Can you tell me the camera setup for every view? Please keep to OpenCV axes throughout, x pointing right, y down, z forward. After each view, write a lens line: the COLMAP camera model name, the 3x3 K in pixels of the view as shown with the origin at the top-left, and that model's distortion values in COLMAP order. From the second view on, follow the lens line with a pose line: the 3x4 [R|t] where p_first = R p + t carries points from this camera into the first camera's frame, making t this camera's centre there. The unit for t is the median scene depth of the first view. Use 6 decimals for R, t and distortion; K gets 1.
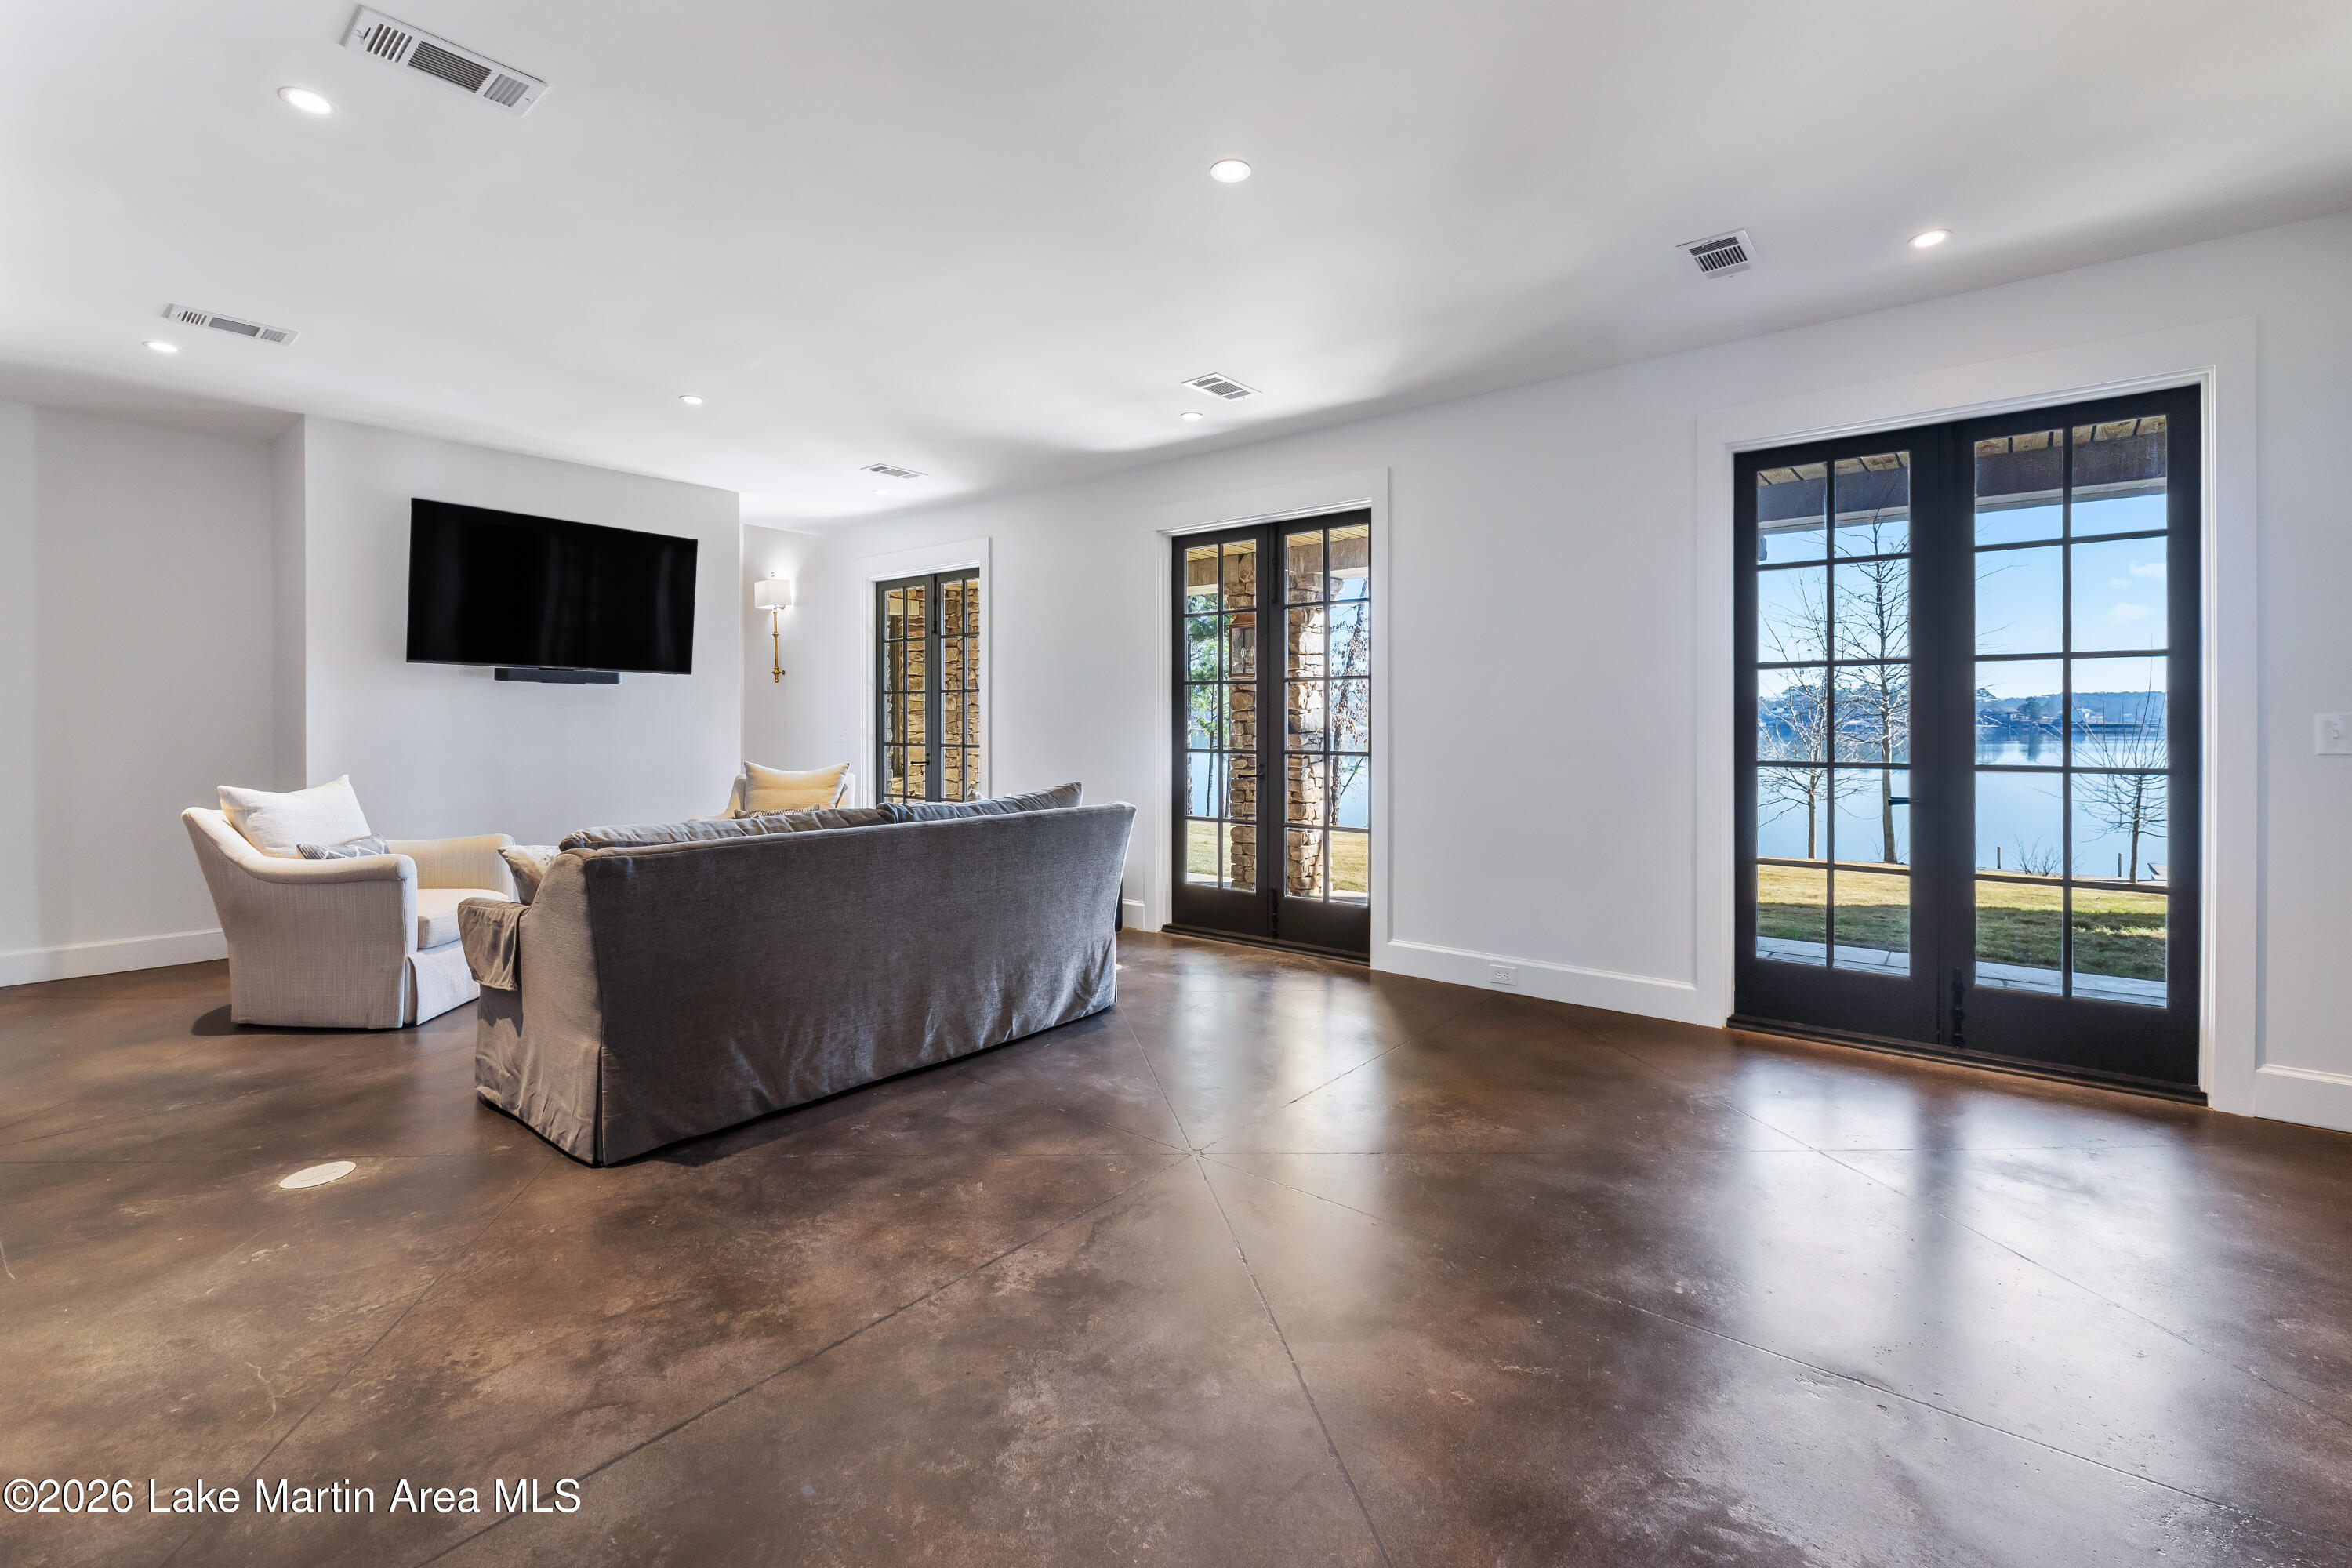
lens RADIAL K [[1018.4, 0, 1166.2], [0, 1018.4, 729.1], [0, 0, 1]] dist [-0.003617, -0.001604]
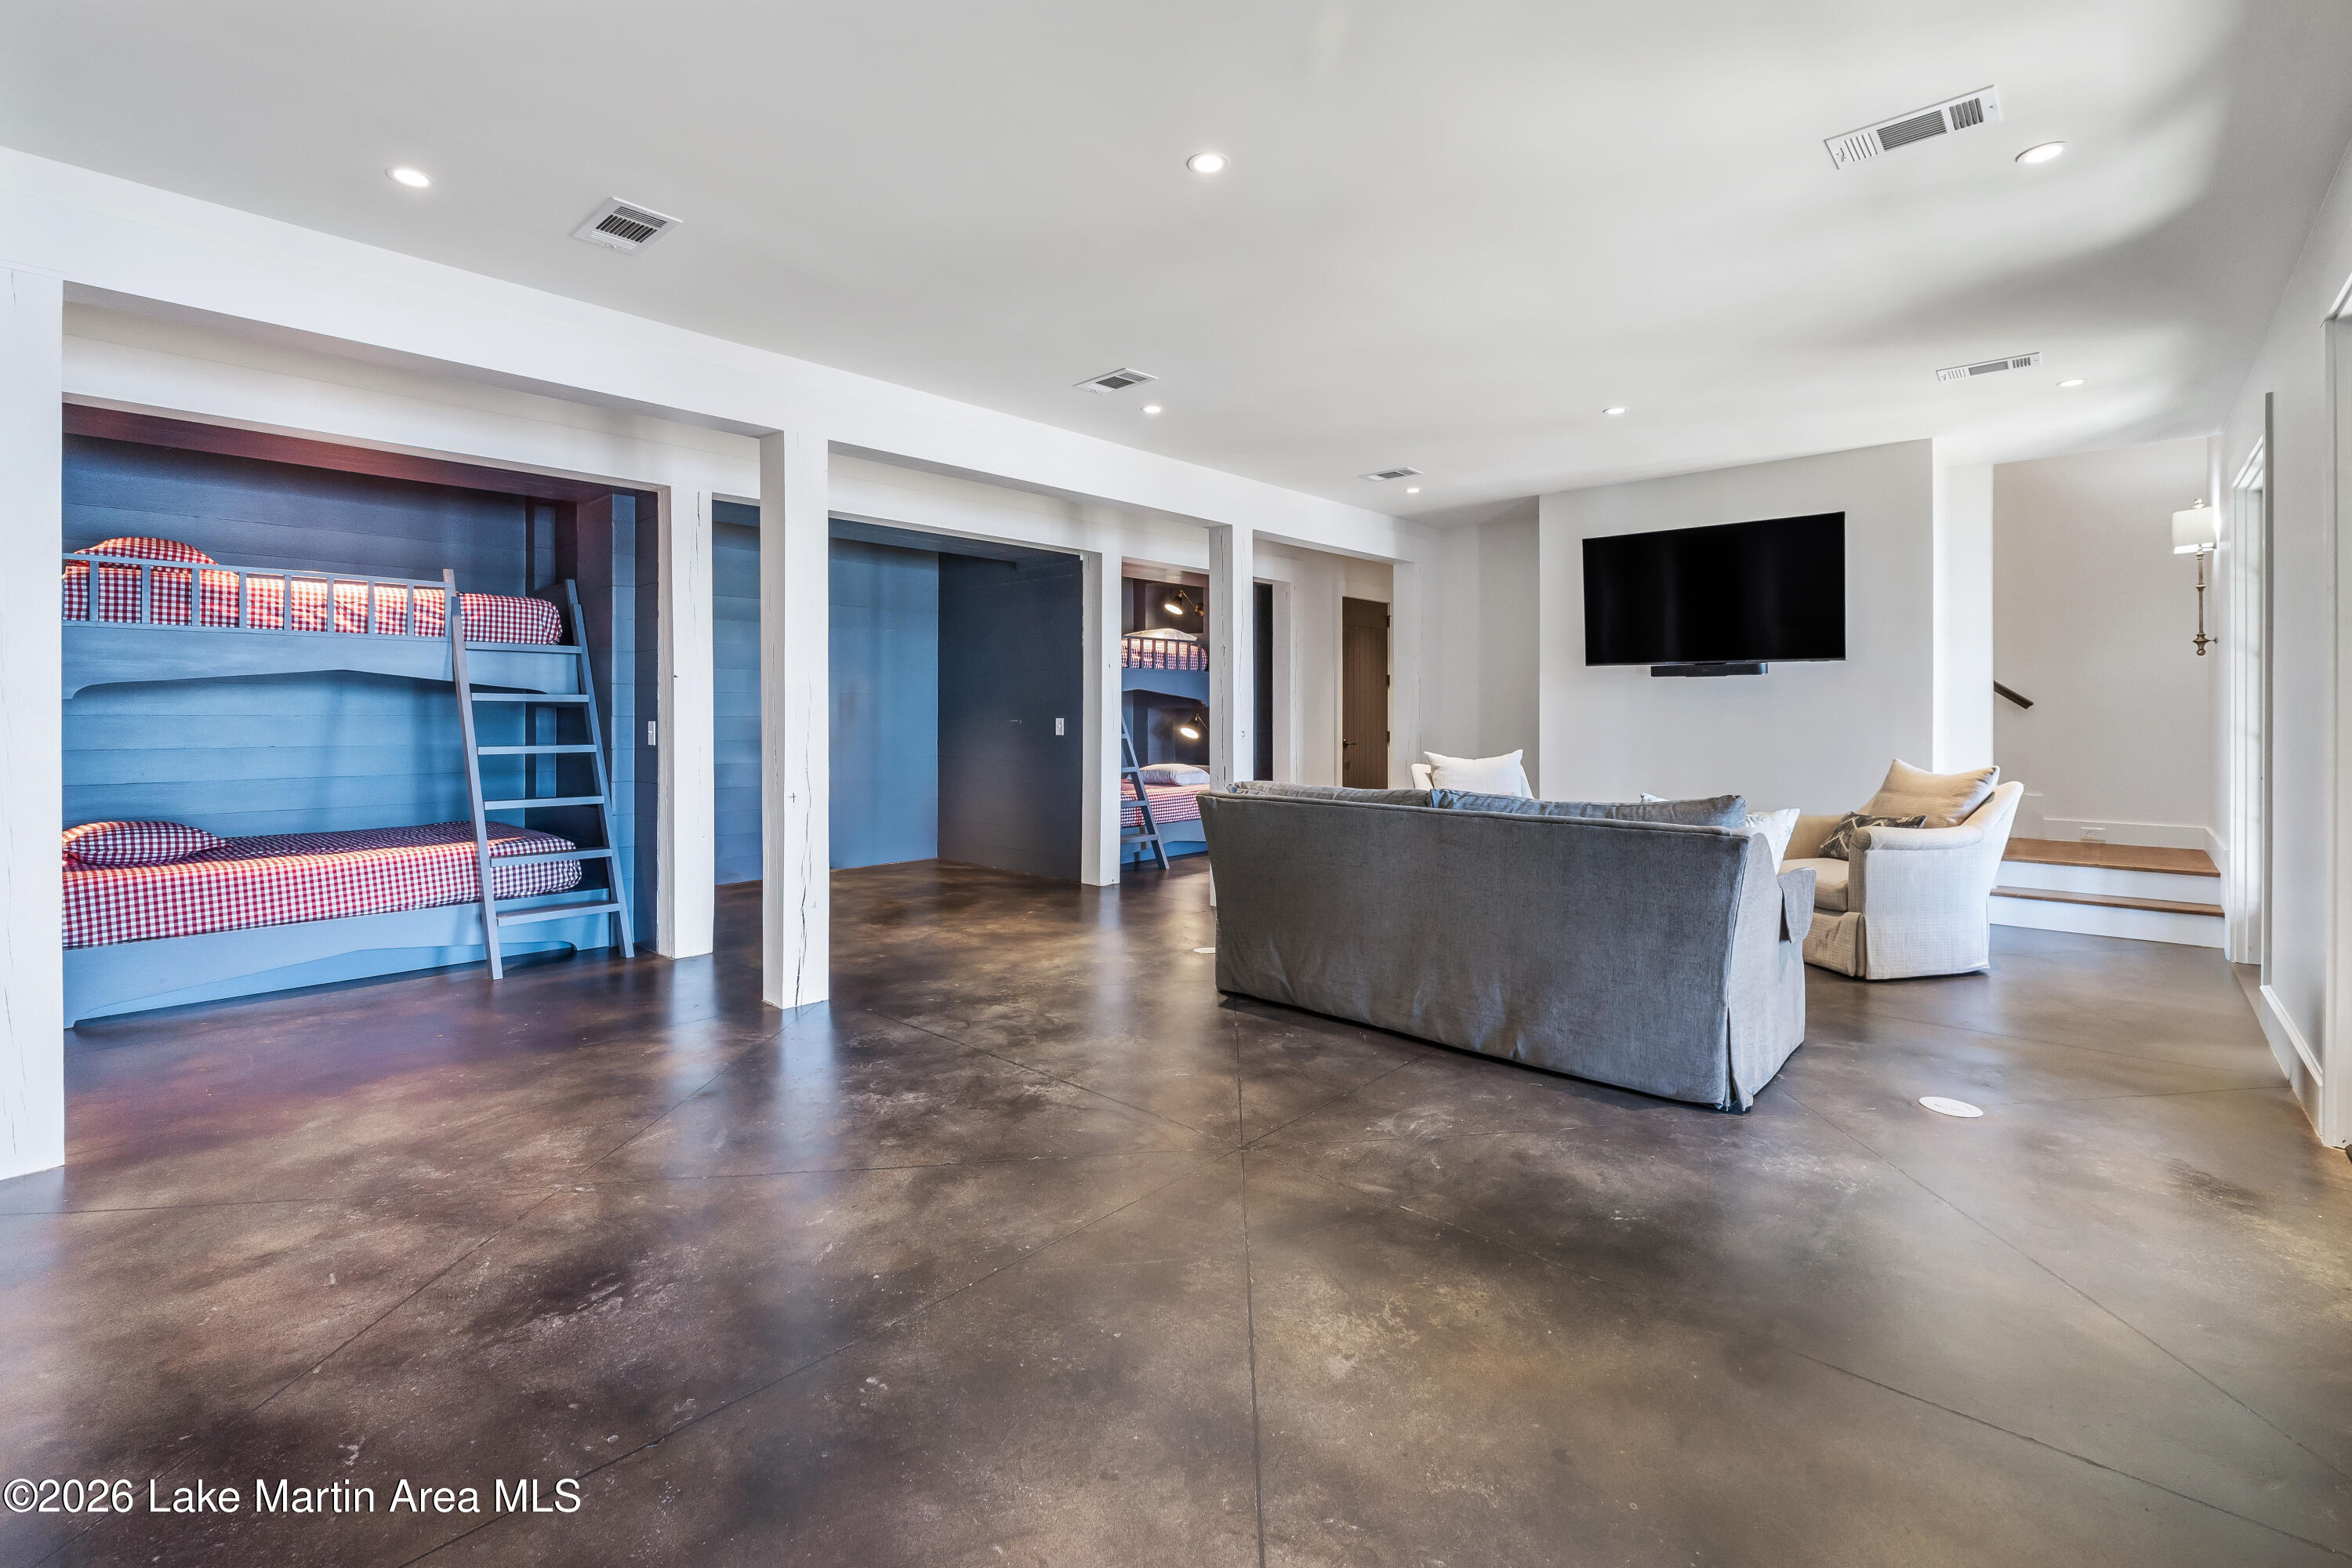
lens RADIAL K [[1018.4, 0, 1187.9], [0, 1018.4, 709.3], [0, 0, 1]] dist [-0.003617, -0.001604]
pose [[-0.042279, -0.001484, -0.999105, 0.853558], [-0.006368, 0.999979, -0.001216, -0.008045], [0.999086, 0.006311, -0.042288, 0.820259]]
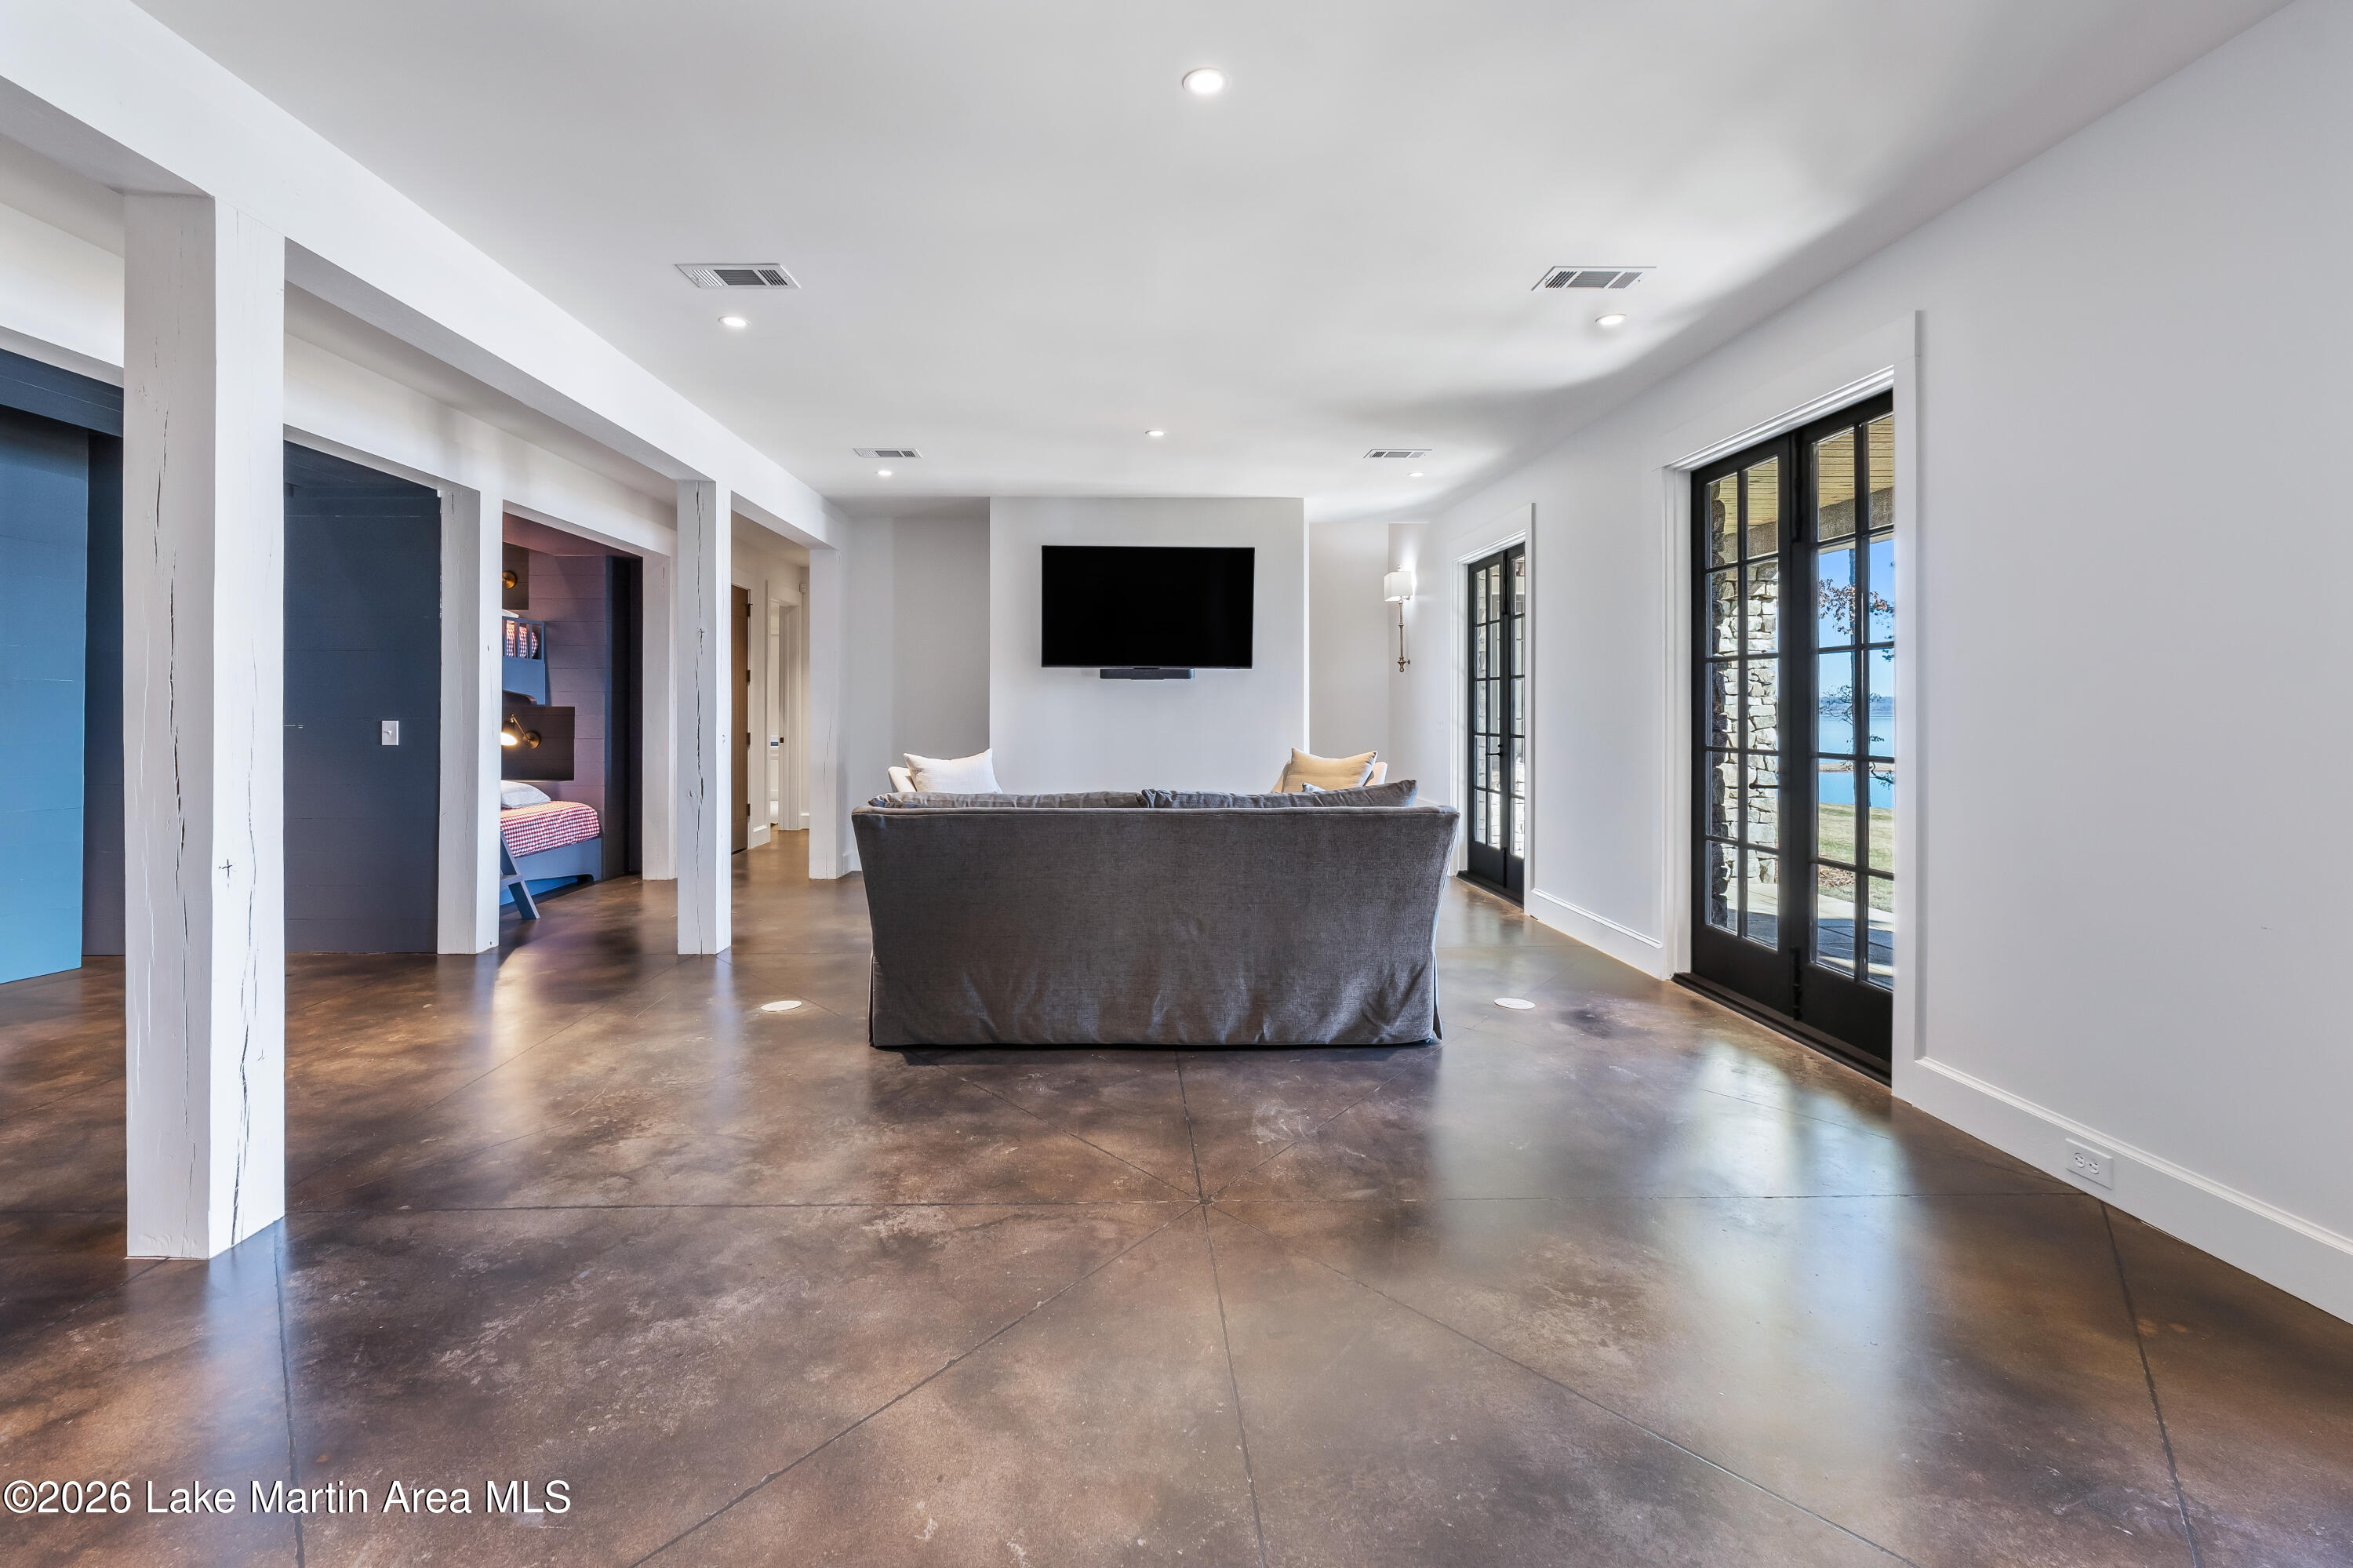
lens RADIAL K [[1018.8, 0, 1134.4], [0, 1018.8, 712.8], [0, 0, 1]] dist [-0.003617, -0.001604]
pose [[0.650809, 0.002260, -0.759238, 0.549889], [-0.004407, 0.999990, -0.000802, -0.006389], [0.759229, 0.003868, 0.650812, 0.311696]]
